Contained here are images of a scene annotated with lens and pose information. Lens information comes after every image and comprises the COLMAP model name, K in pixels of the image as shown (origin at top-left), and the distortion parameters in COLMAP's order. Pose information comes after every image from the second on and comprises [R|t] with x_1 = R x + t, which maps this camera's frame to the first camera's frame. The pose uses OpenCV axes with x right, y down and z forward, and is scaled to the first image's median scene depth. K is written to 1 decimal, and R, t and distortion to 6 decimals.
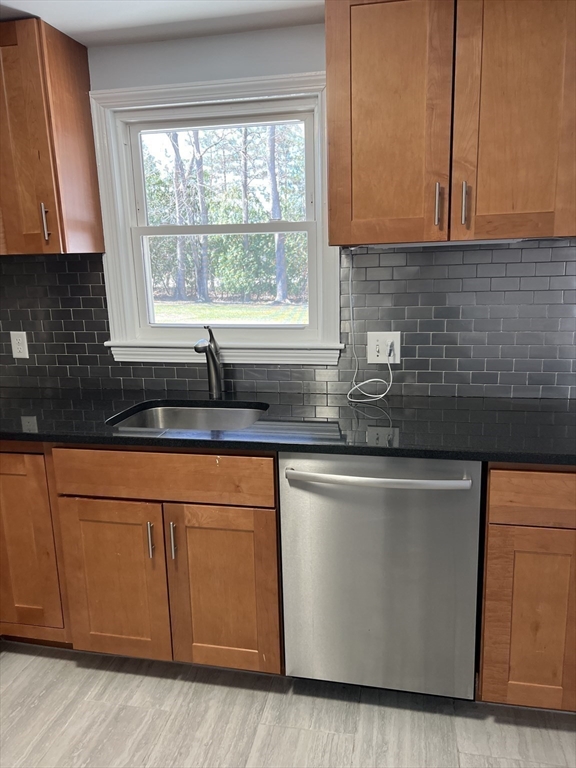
lens RADIAL K [[583.4, 0, 288.0], [0, 583.4, 384.0], [0, 0, 1]] dist [0.044847, -0.053331]
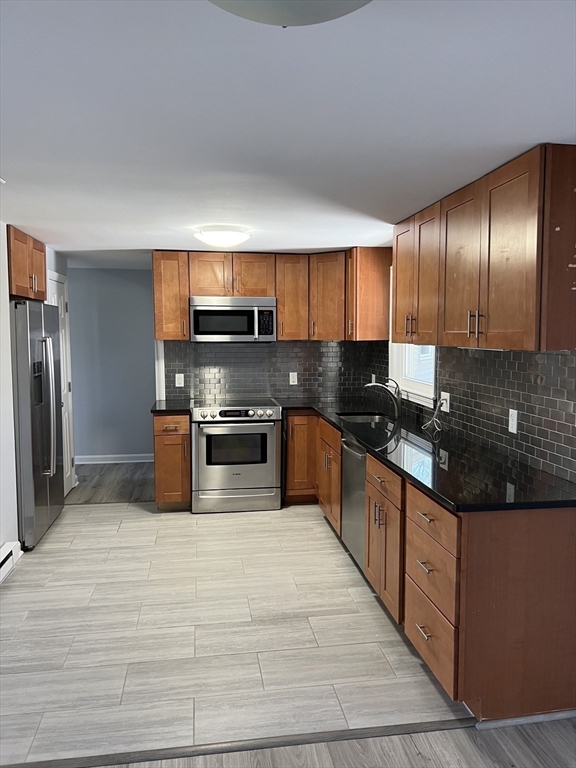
lens RADIAL K [[583.4, 0, 288.0], [0, 583.4, 384.0], [0, 0, 1]] dist [0.044847, -0.053331]
pose [[0.339227, 0.109776, -0.934277, 1.888744], [-0.195659, 0.979681, 0.044069, -0.115636], [0.920132, 0.167851, 0.353813, -0.032827]]
